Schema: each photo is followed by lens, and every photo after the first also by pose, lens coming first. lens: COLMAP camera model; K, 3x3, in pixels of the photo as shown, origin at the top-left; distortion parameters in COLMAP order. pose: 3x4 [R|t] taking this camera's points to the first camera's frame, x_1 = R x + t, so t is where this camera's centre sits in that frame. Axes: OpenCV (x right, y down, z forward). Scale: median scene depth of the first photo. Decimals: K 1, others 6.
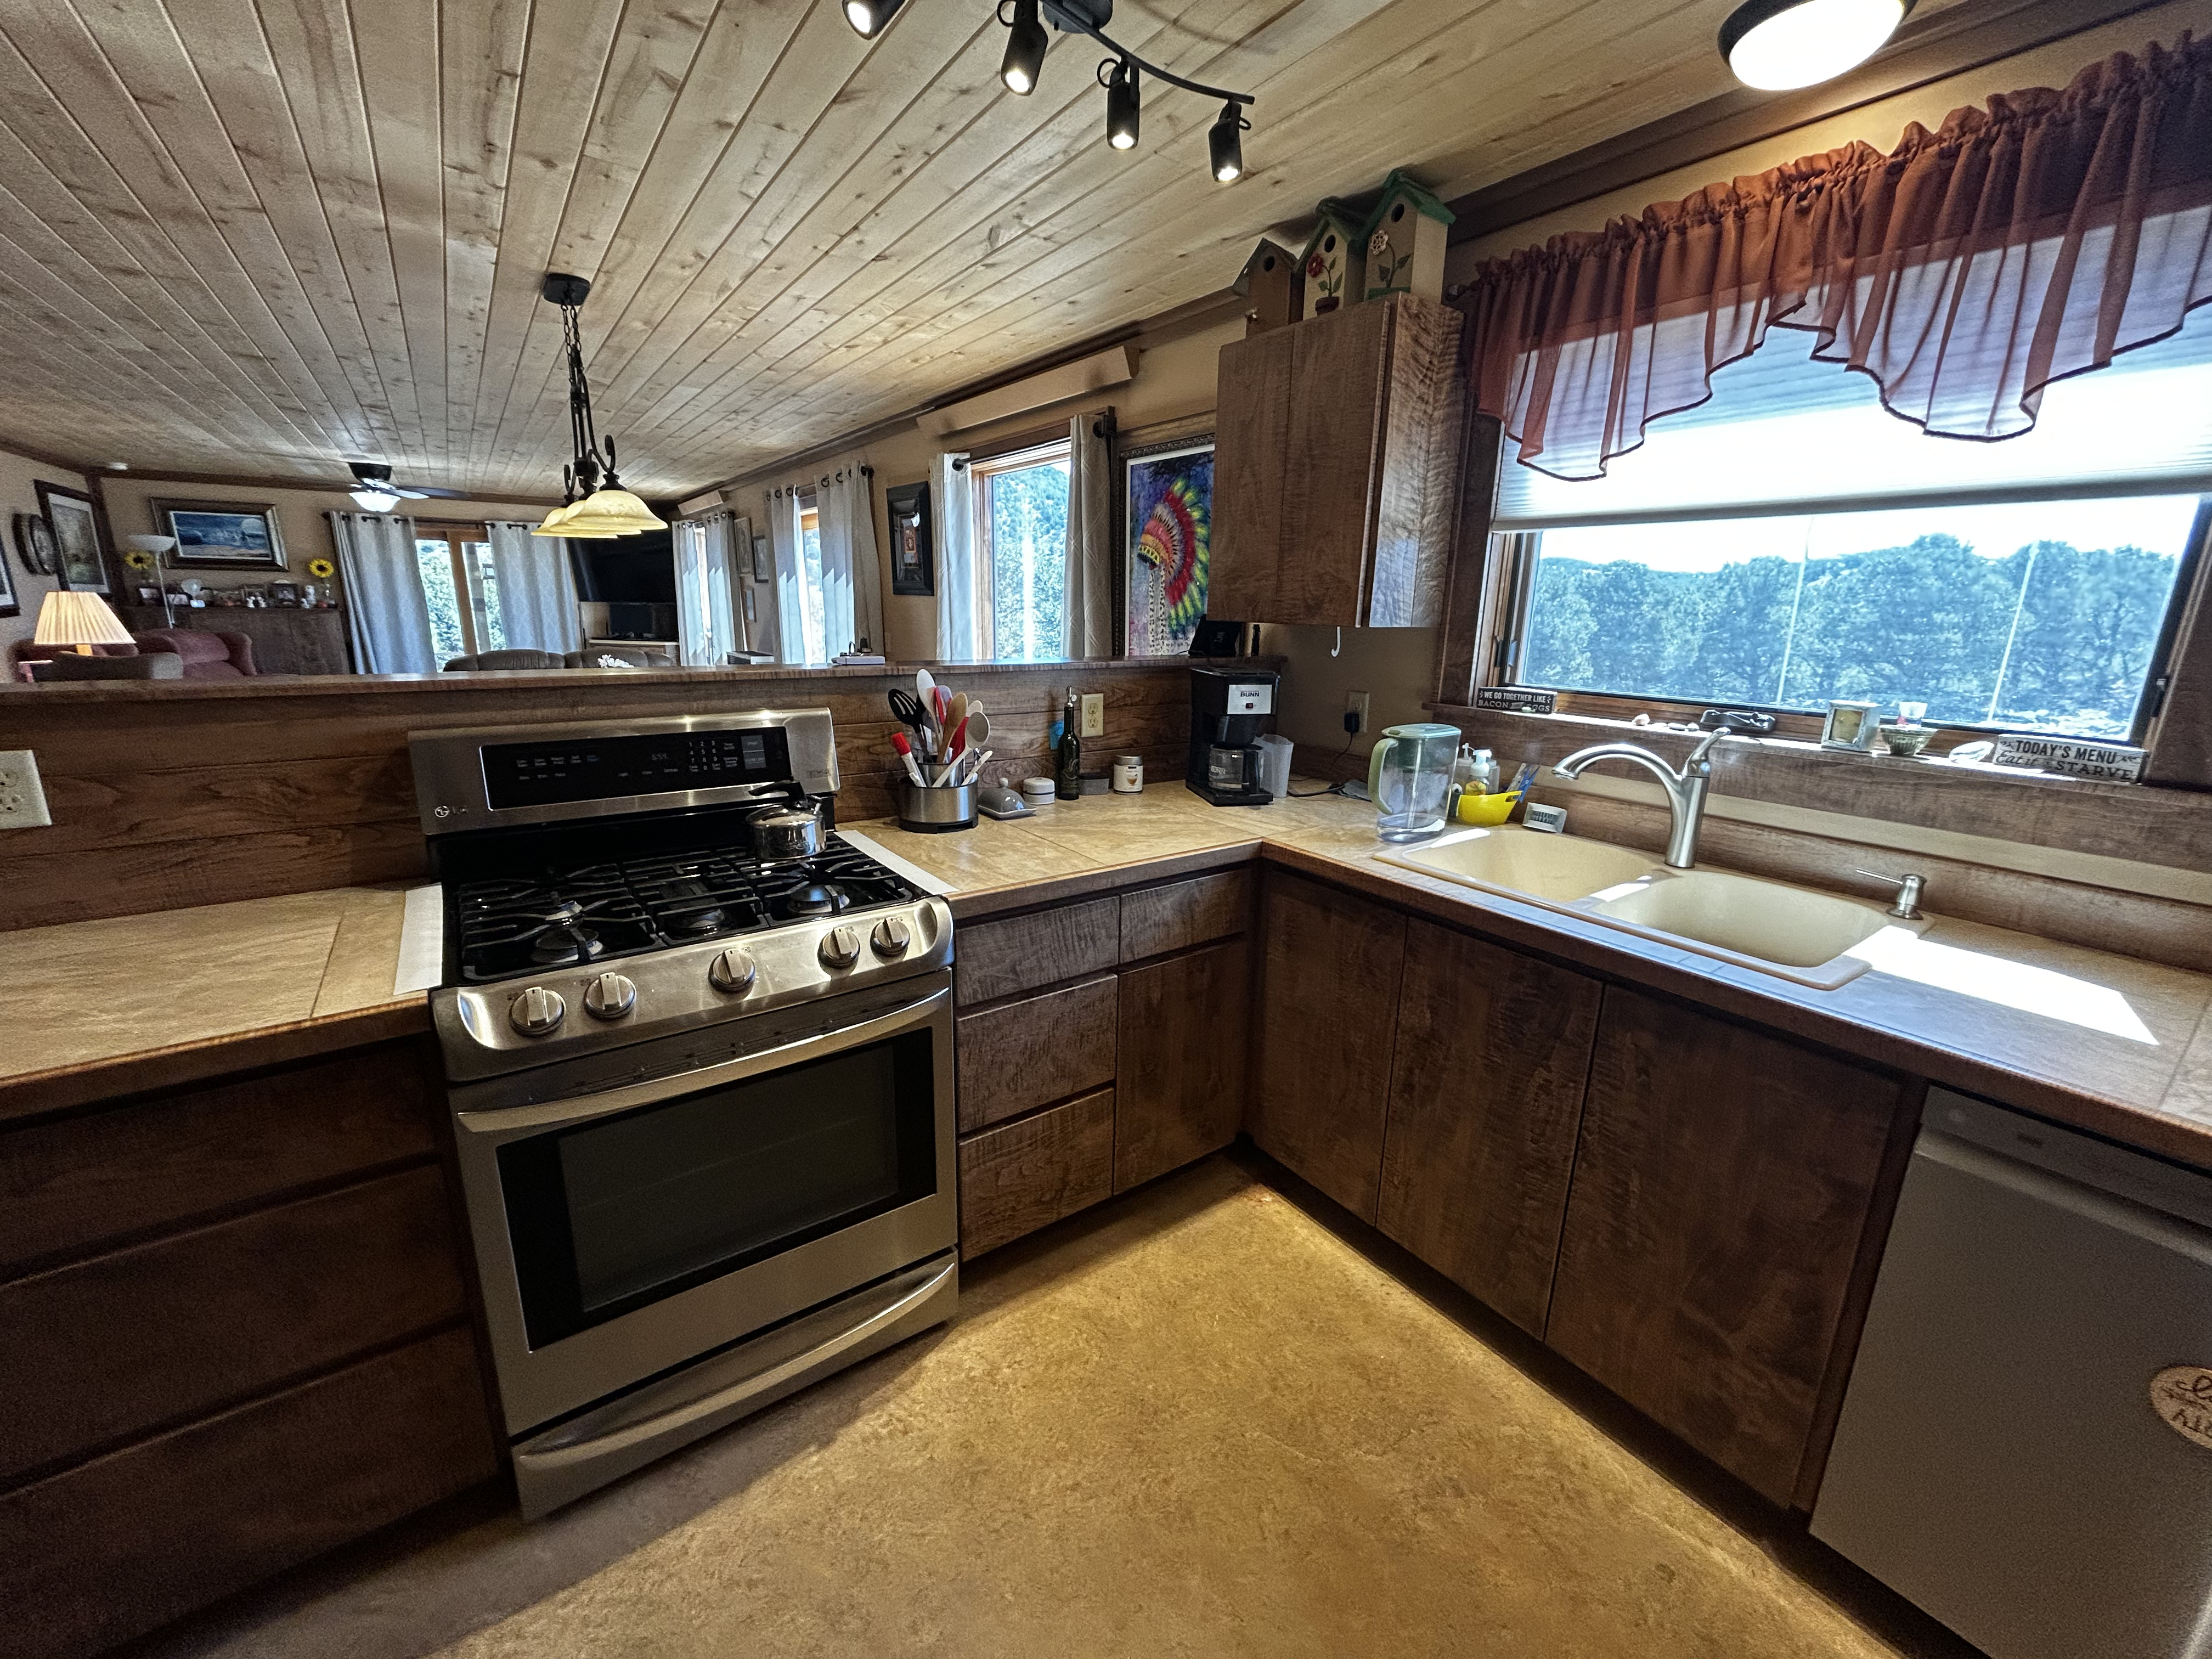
lens RADIAL K [[889.5, 0, 1090.6], [0, 889.5, 806.1], [0, 0, 1]] dist [-0.008059, -0.000084]
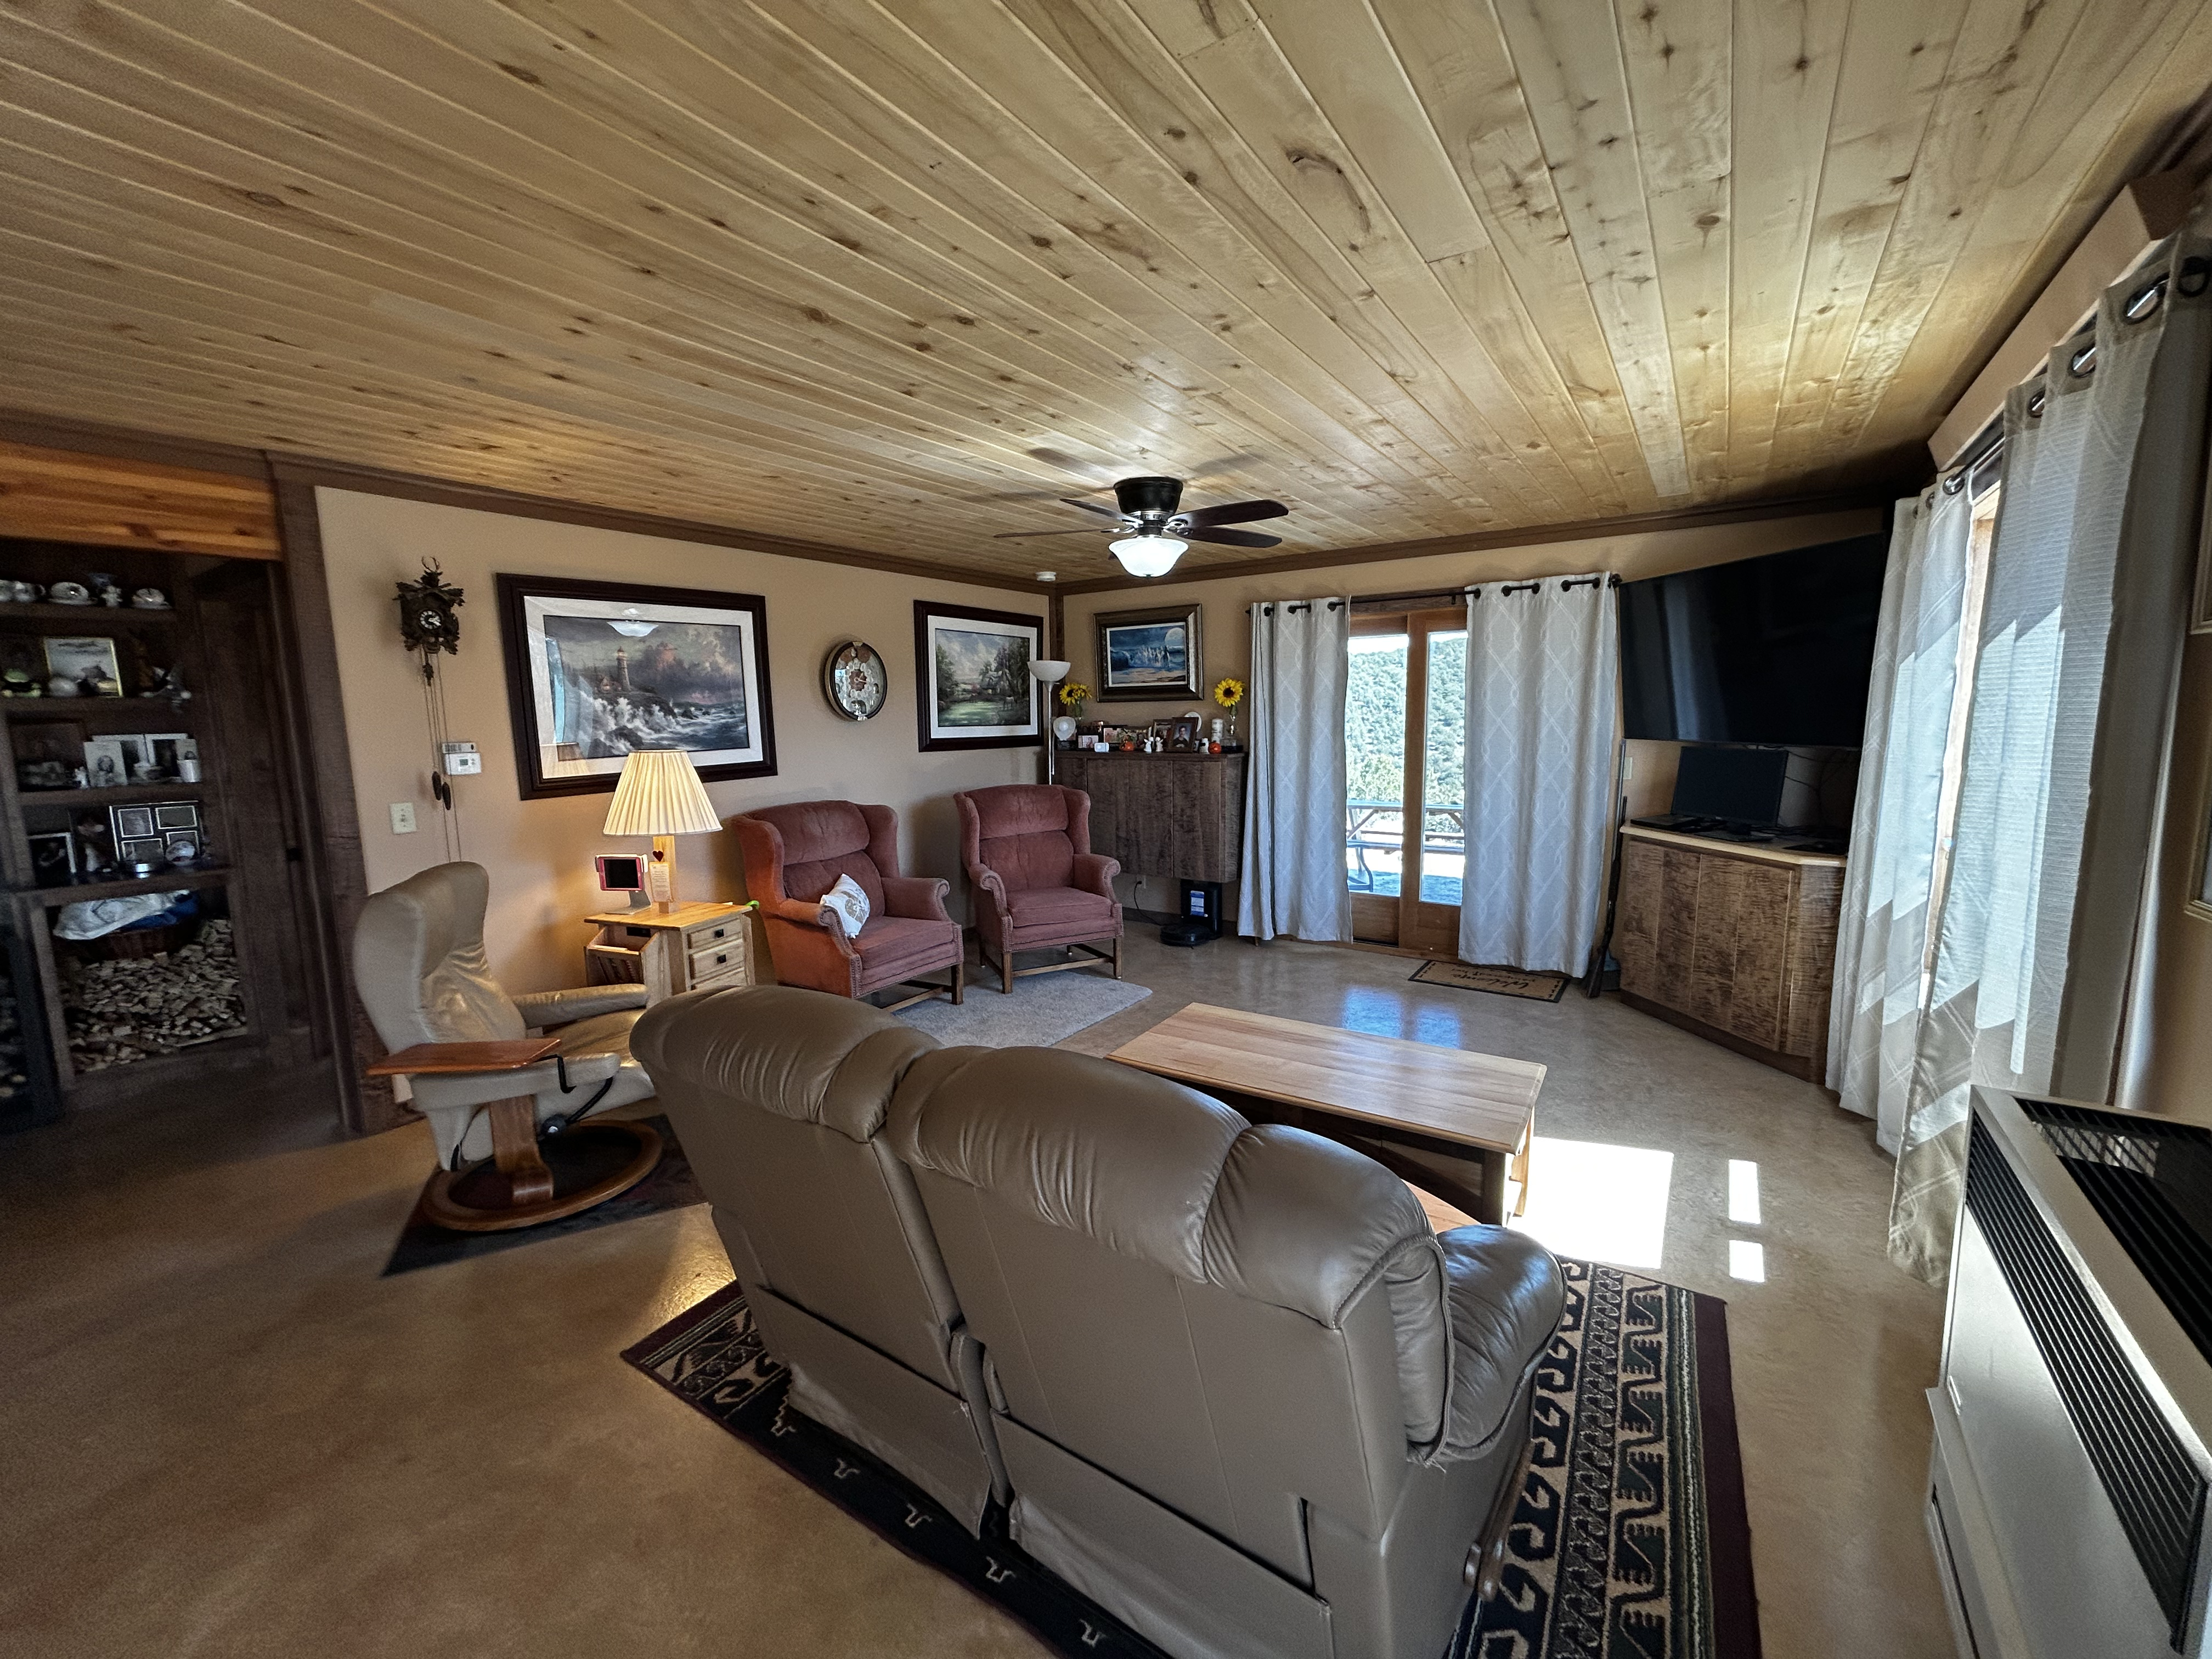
lens RADIAL K [[889.5, 0, 1102.1], [0, 889.5, 840.9], [0, 0, 1]] dist [-0.008059, -0.000084]
pose [[0.346457, 0.106959, -0.931948, -0.284017], [-0.188676, 0.981121, 0.042461, -0.174581], [0.918895, 0.161126, 0.360097, 0.706219]]
